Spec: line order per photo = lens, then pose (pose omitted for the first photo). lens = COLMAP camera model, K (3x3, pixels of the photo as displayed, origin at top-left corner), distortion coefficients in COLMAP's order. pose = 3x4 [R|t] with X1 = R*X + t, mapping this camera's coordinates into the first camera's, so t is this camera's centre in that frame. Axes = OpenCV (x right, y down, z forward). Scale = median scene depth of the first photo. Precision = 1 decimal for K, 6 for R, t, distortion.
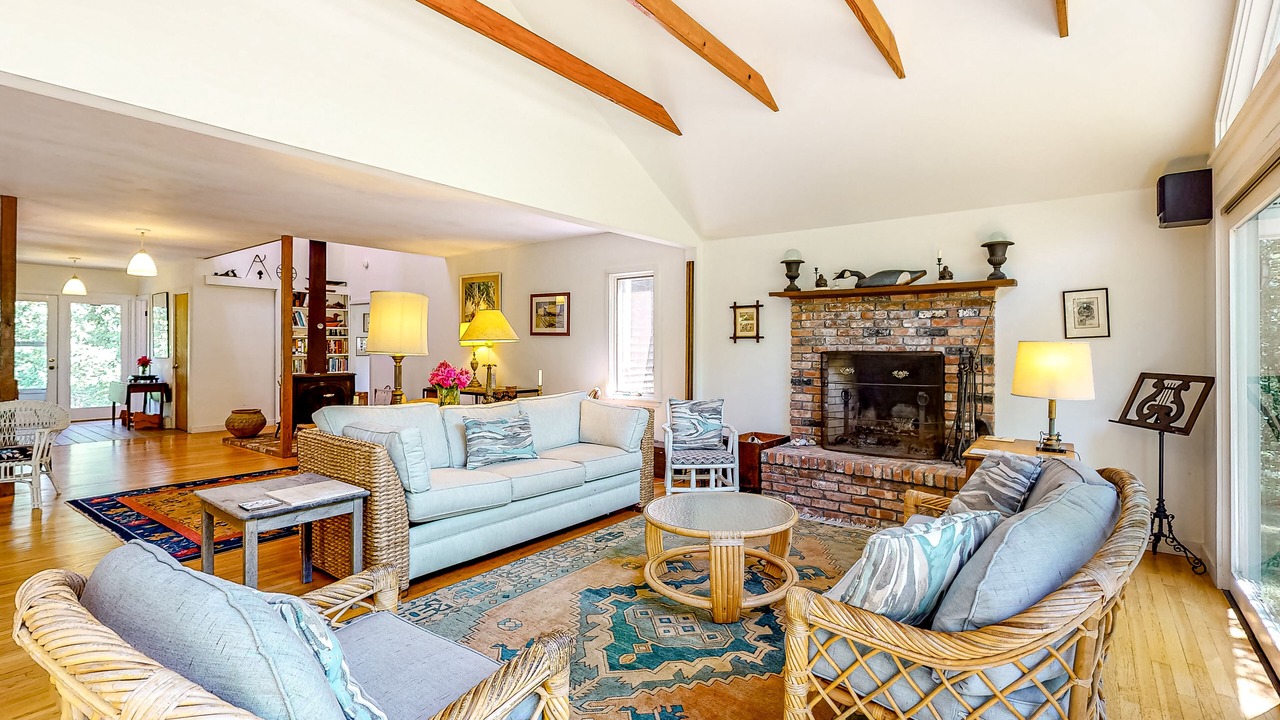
lens RADIAL K [[579.0, 0, 667.7], [0, 579.0, 348.4], [0, 0, 1]] dist [-0.000389, 0.000107]
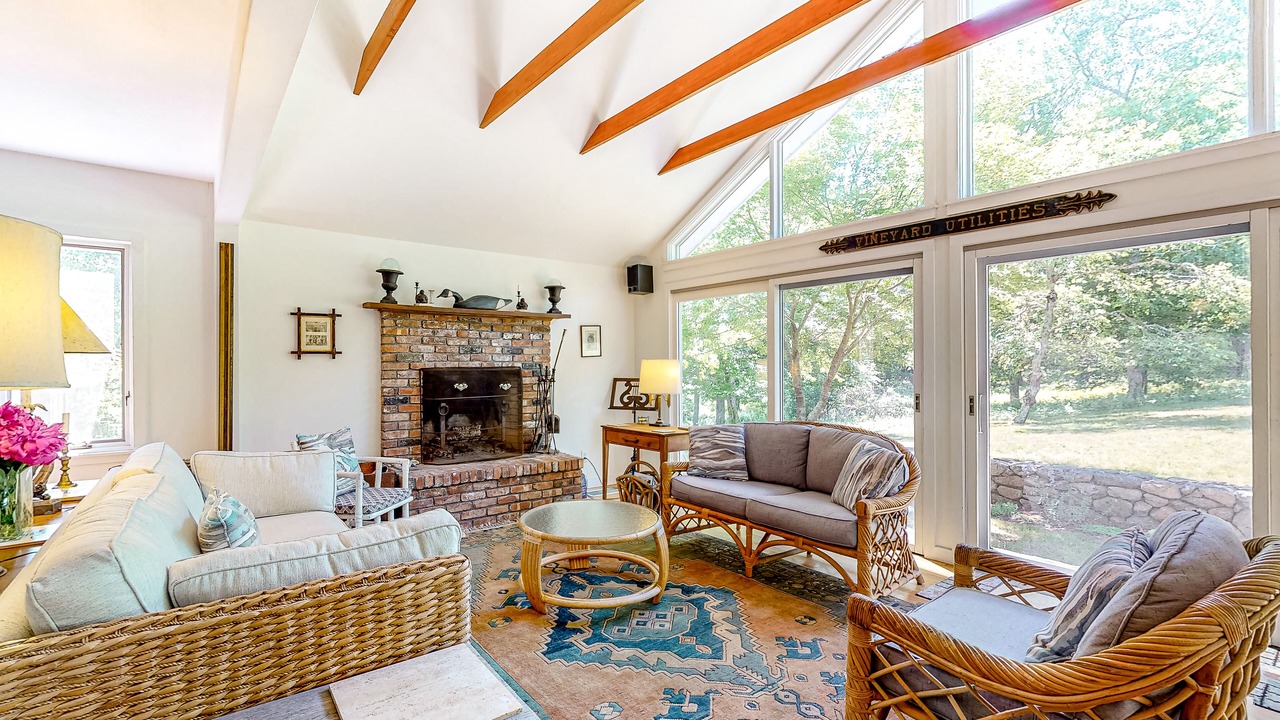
lens RADIAL K [[562.7, 0, 600.8], [0, 562.7, 363.2], [0, 0, 1]] dist [-0.002747, -0.000294]
pose [[0.301991, -0.006231, 0.953290, -0.584087], [0.004346, 0.999977, 0.005160, -0.007032], [-0.953301, 0.002585, 0.302011, 0.439072]]
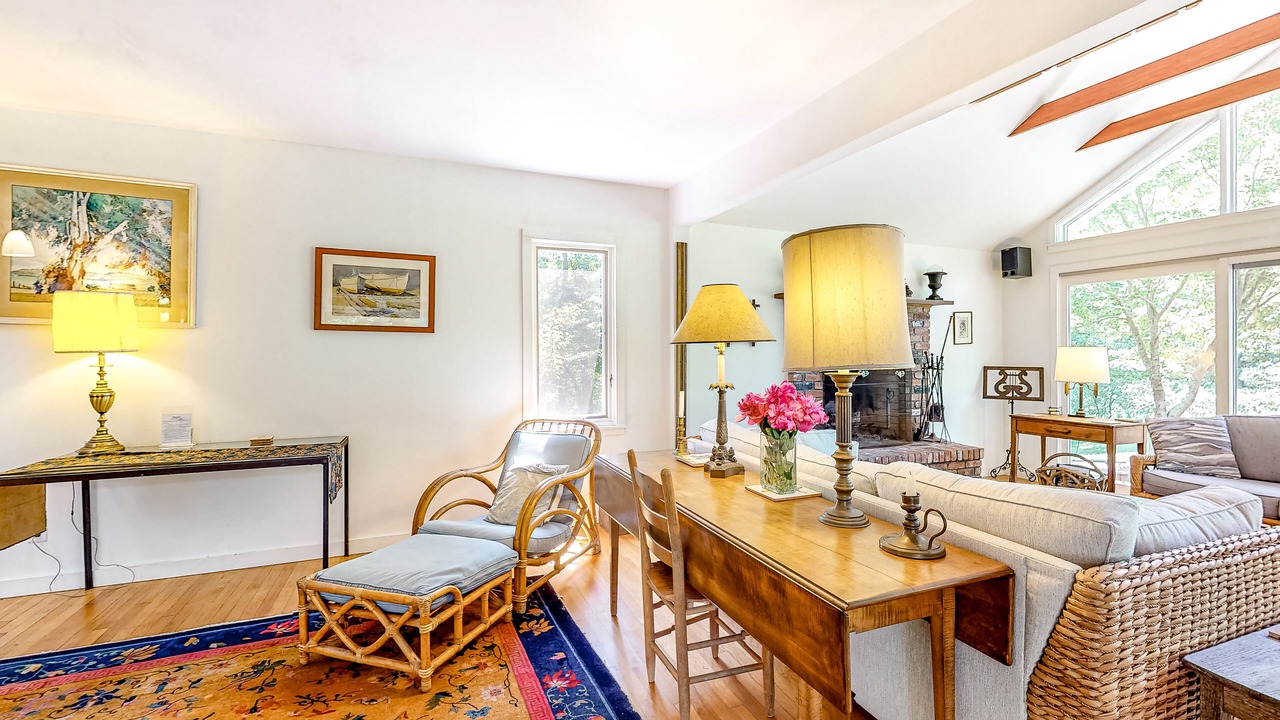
lens RADIAL K [[579.0, 0, 667.7], [0, 579.0, 348.4], [0, 0, 1]] dist [-0.000389, 0.000107]
pose [[0.503775, -0.001075, 0.863834, -0.796930], [0.004189, 0.999991, -0.001199, -0.007028], [-0.863824, 0.004223, 0.503775, 0.759665]]
